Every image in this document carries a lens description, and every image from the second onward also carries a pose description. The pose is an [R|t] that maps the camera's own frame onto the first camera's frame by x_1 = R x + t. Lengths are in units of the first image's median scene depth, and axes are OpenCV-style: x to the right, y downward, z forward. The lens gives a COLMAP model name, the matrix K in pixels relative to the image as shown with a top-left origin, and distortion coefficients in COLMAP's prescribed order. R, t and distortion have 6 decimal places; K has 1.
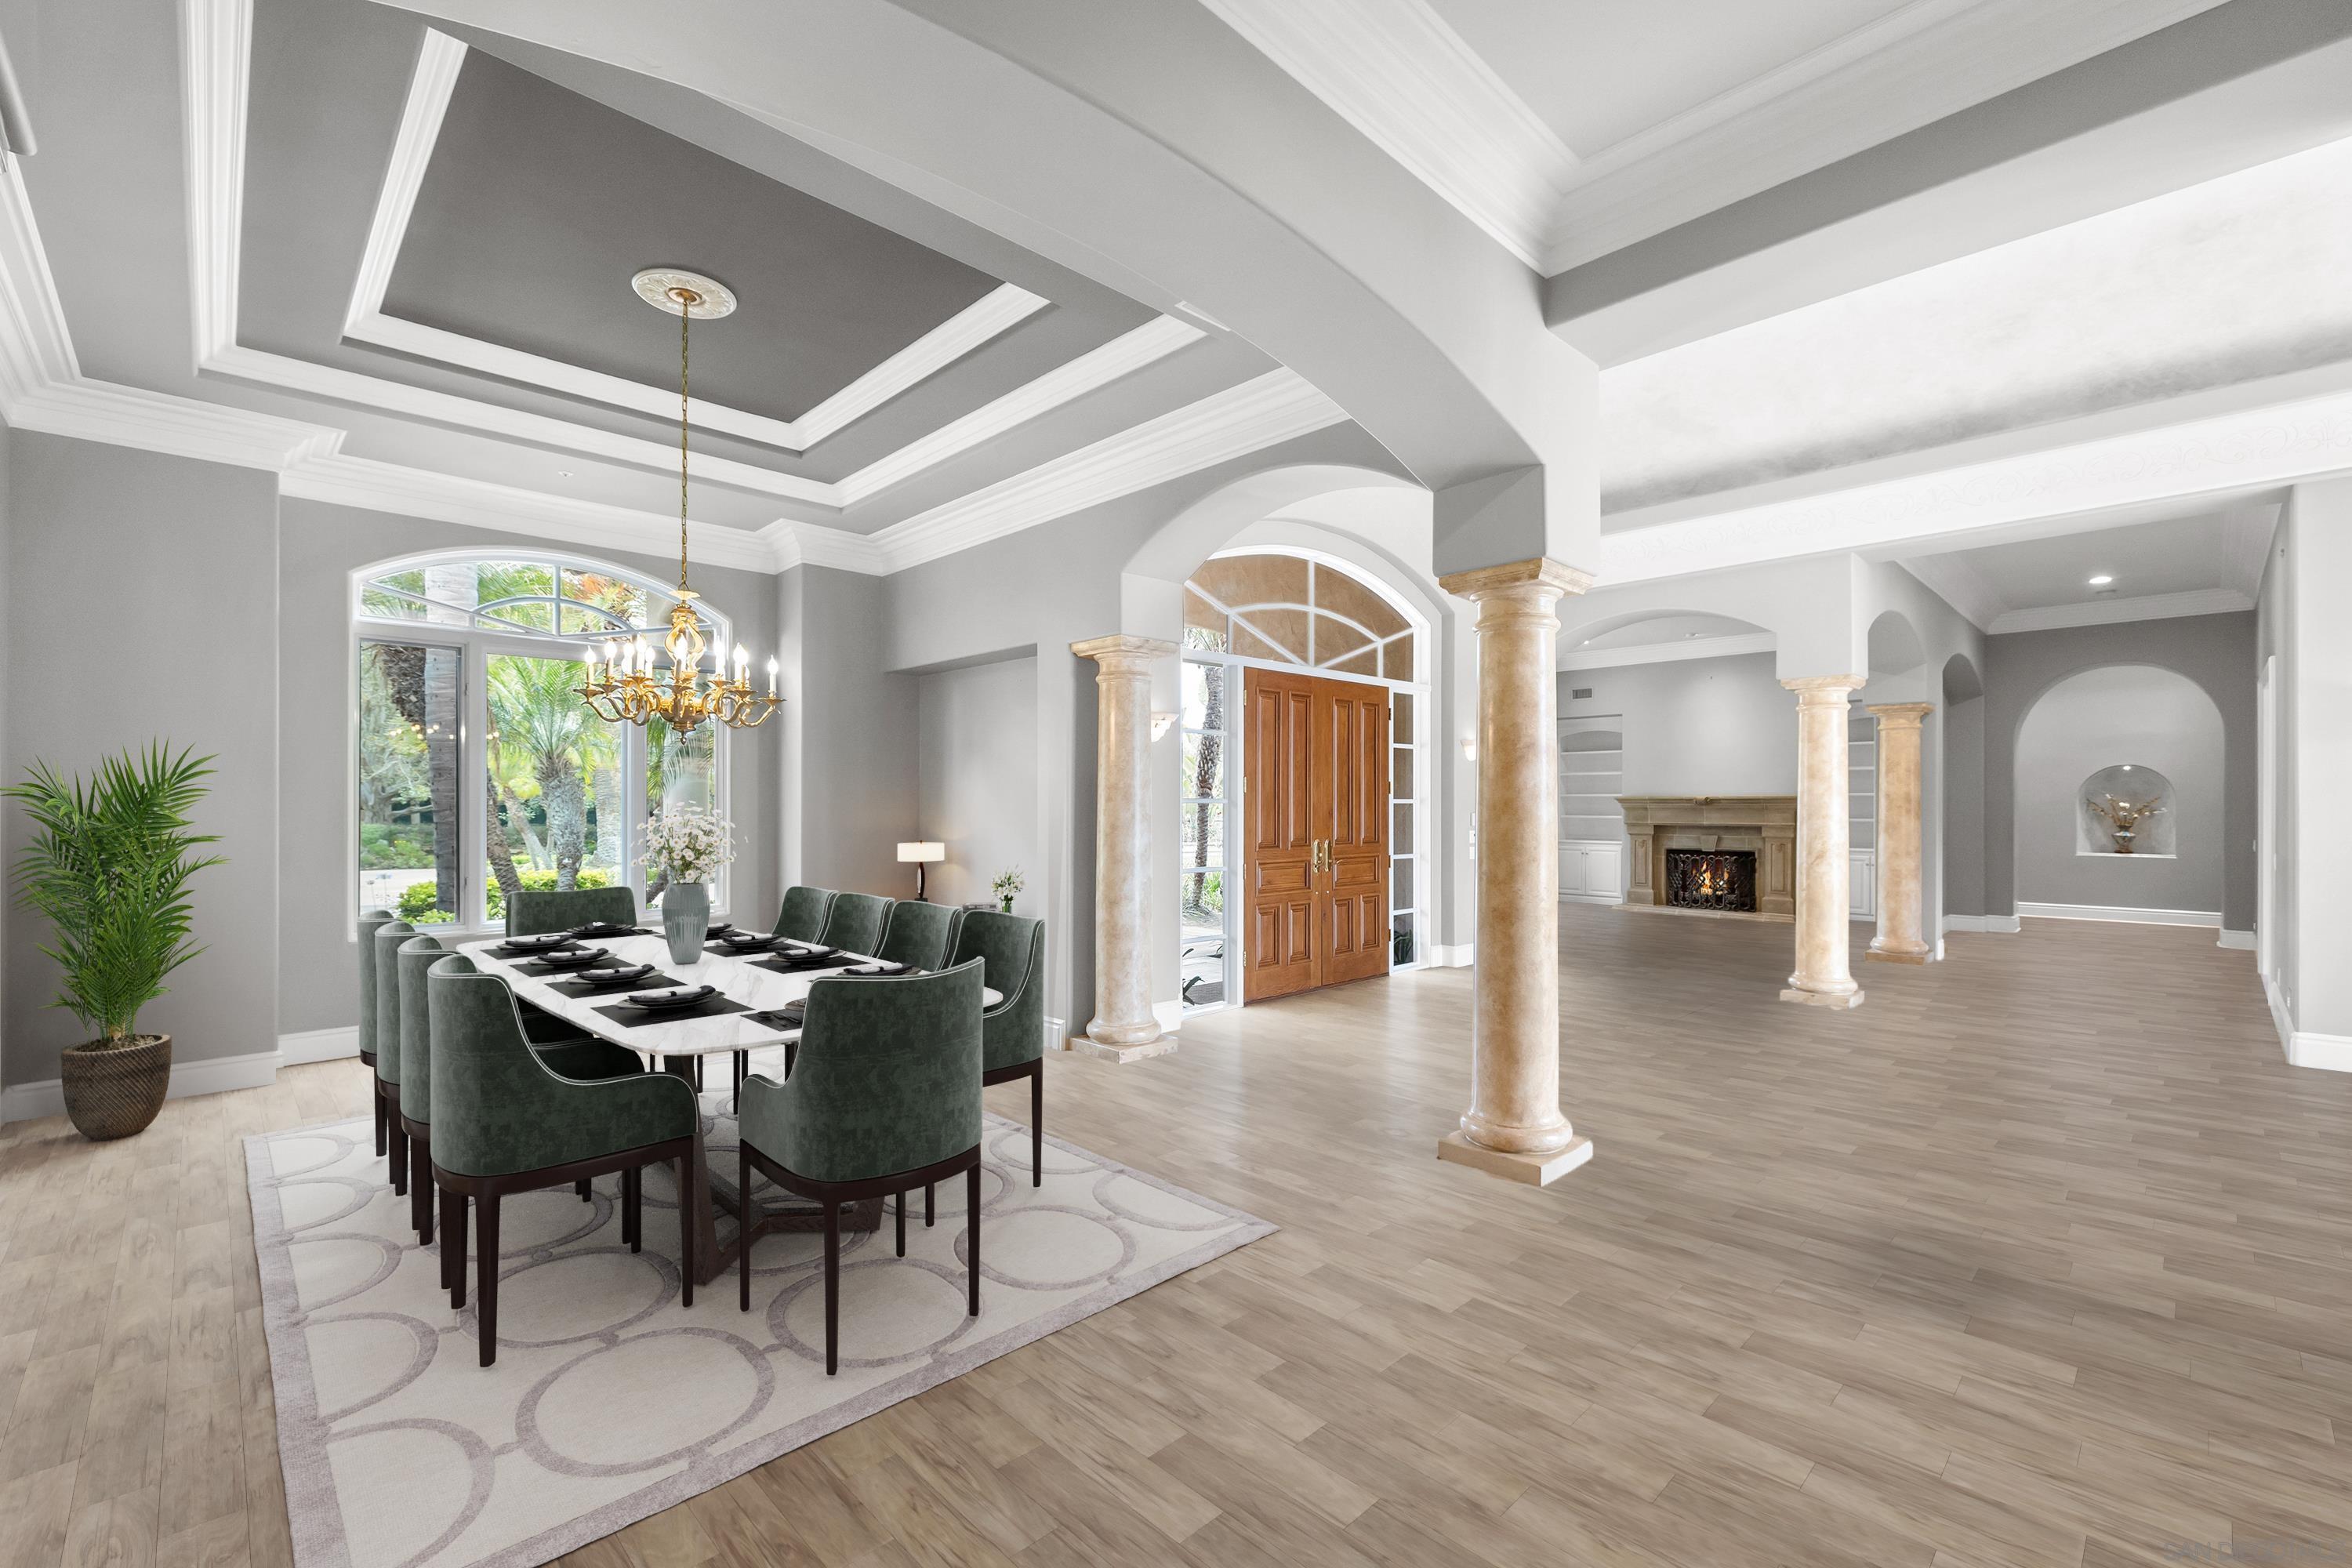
lens RADIAL K [[989.3, 0, 1179.8], [0, 989.3, 790.3], [0, 0, 1]] dist [-0.001965, -0.000022]
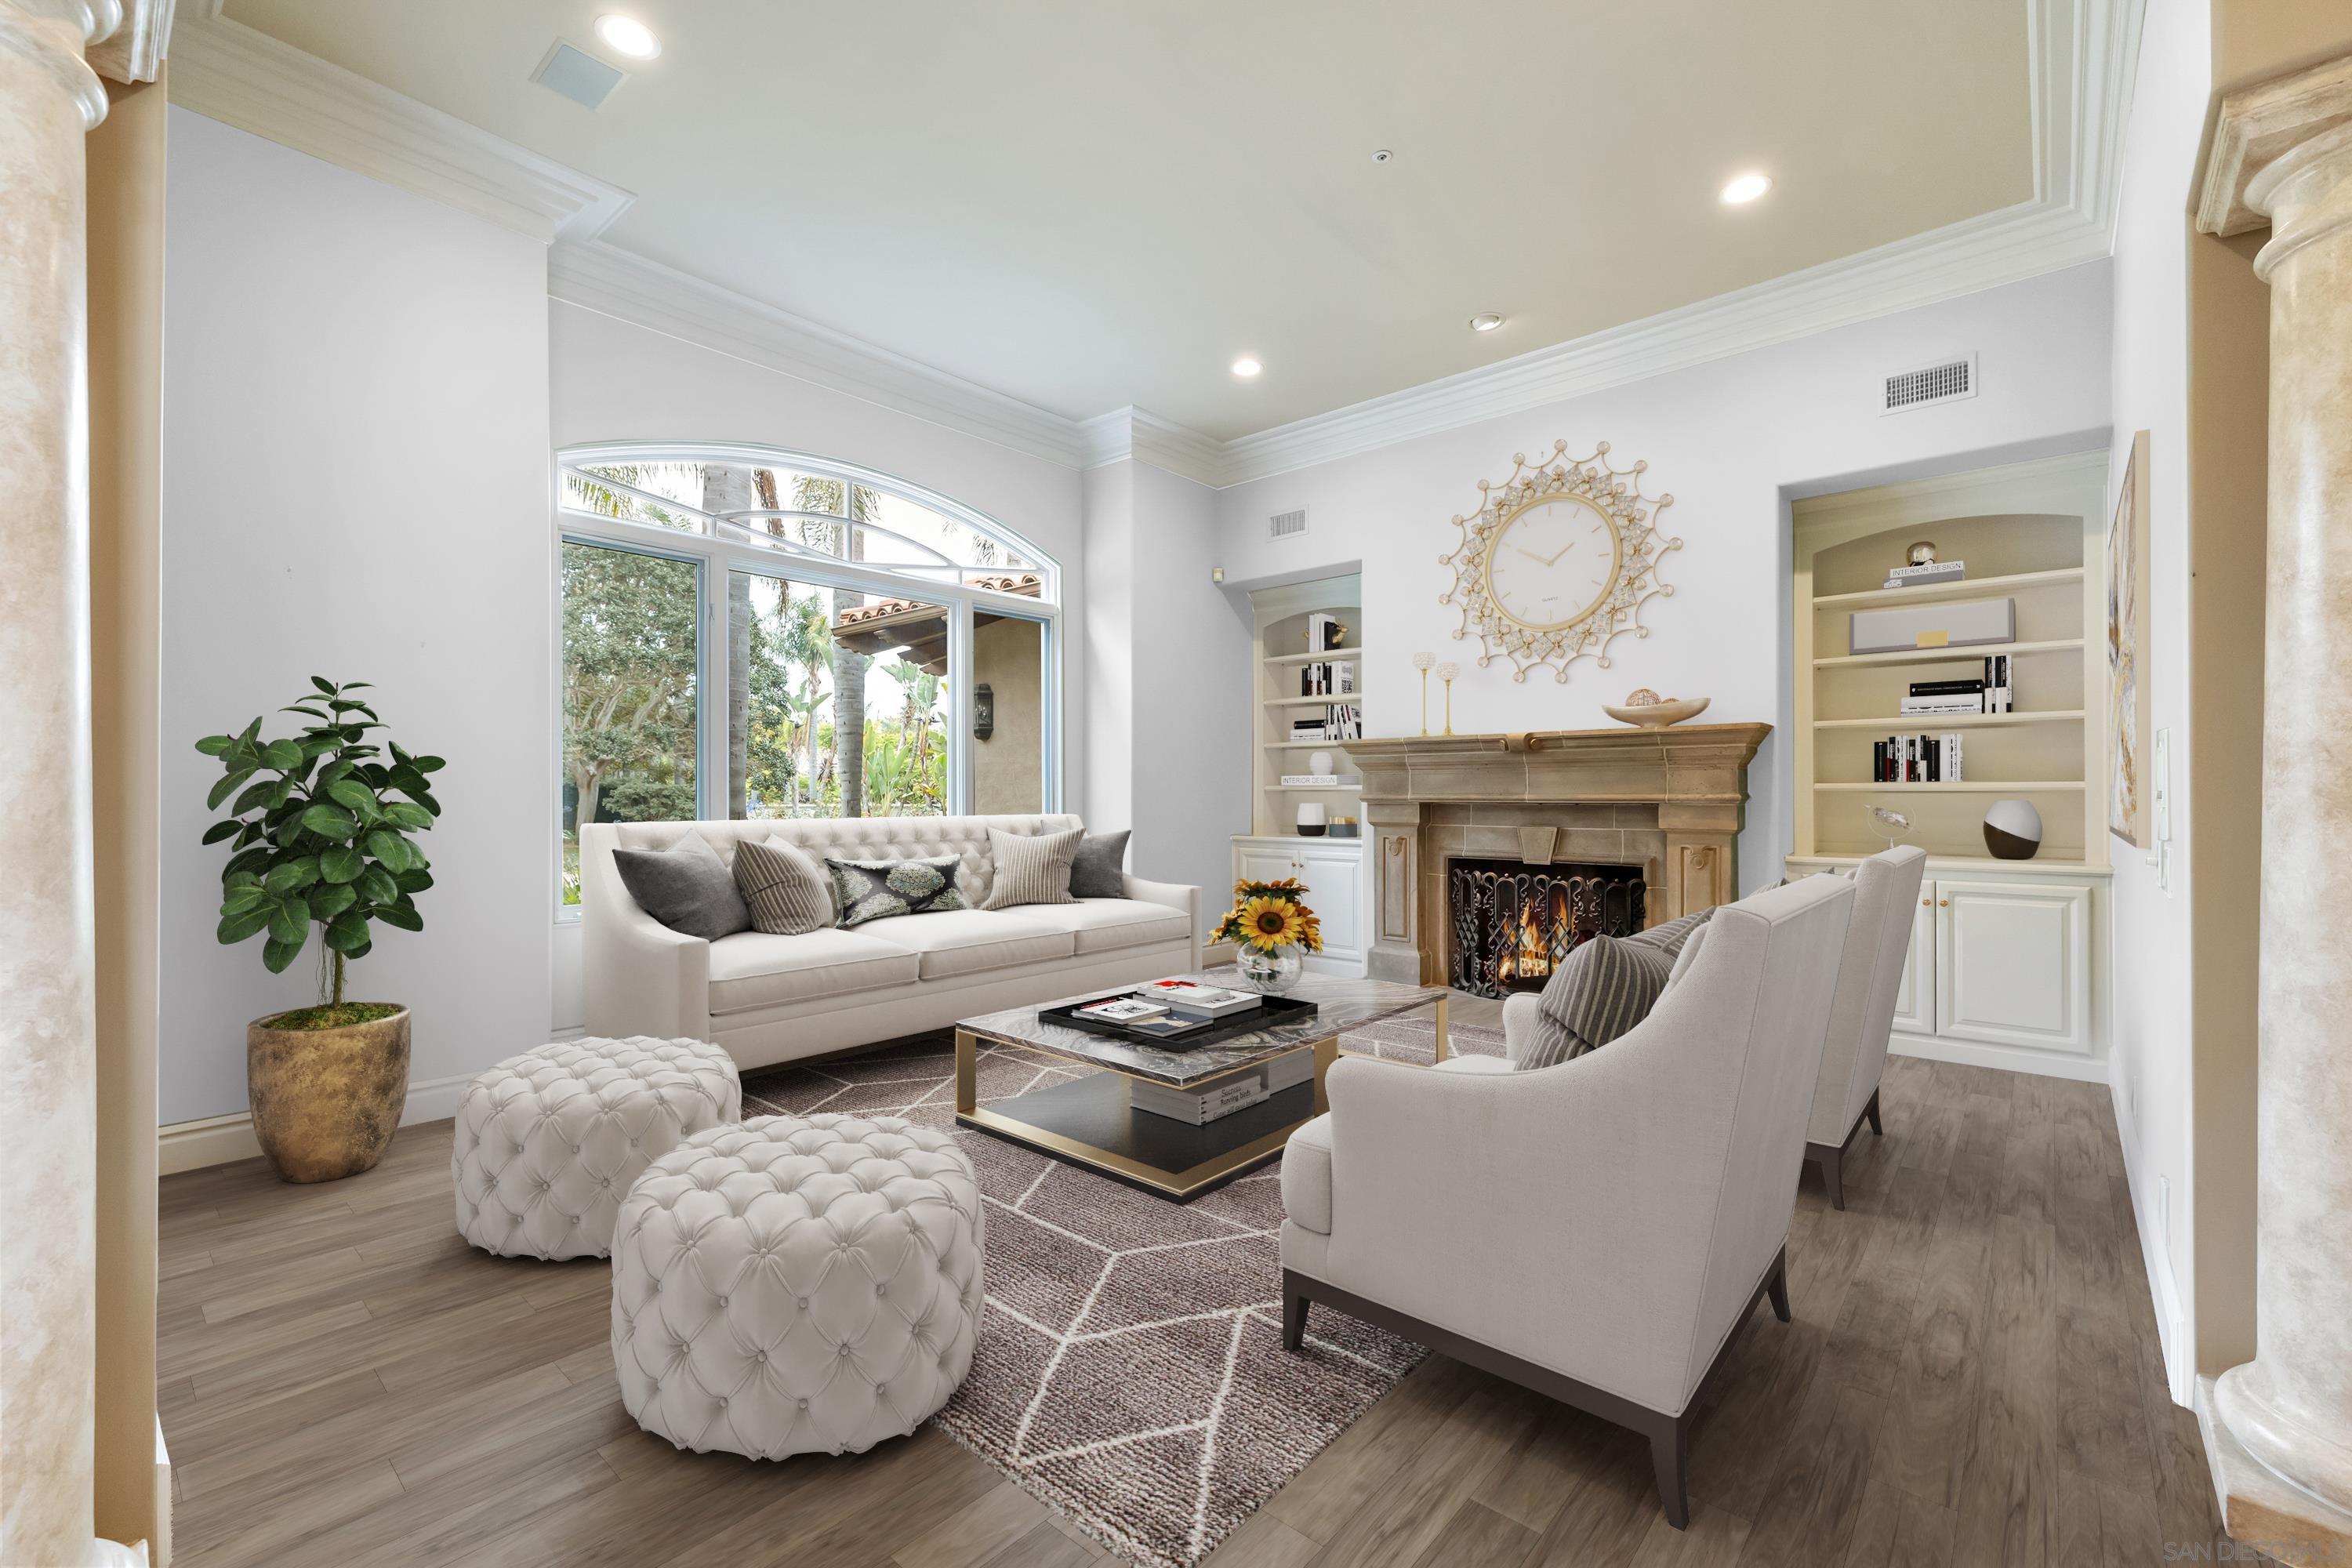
lens RADIAL K [[989.3, 0, 1166.7], [0, 989.3, 775.8], [0, 0, 1]] dist [-0.001965, -0.000022]
pose [[0.997583, -0.007927, 0.069035, 0.212351], [0.007787, 0.999967, 0.002293, 0.013303], [-0.069051, -0.001750, 0.997612, 0.359862]]
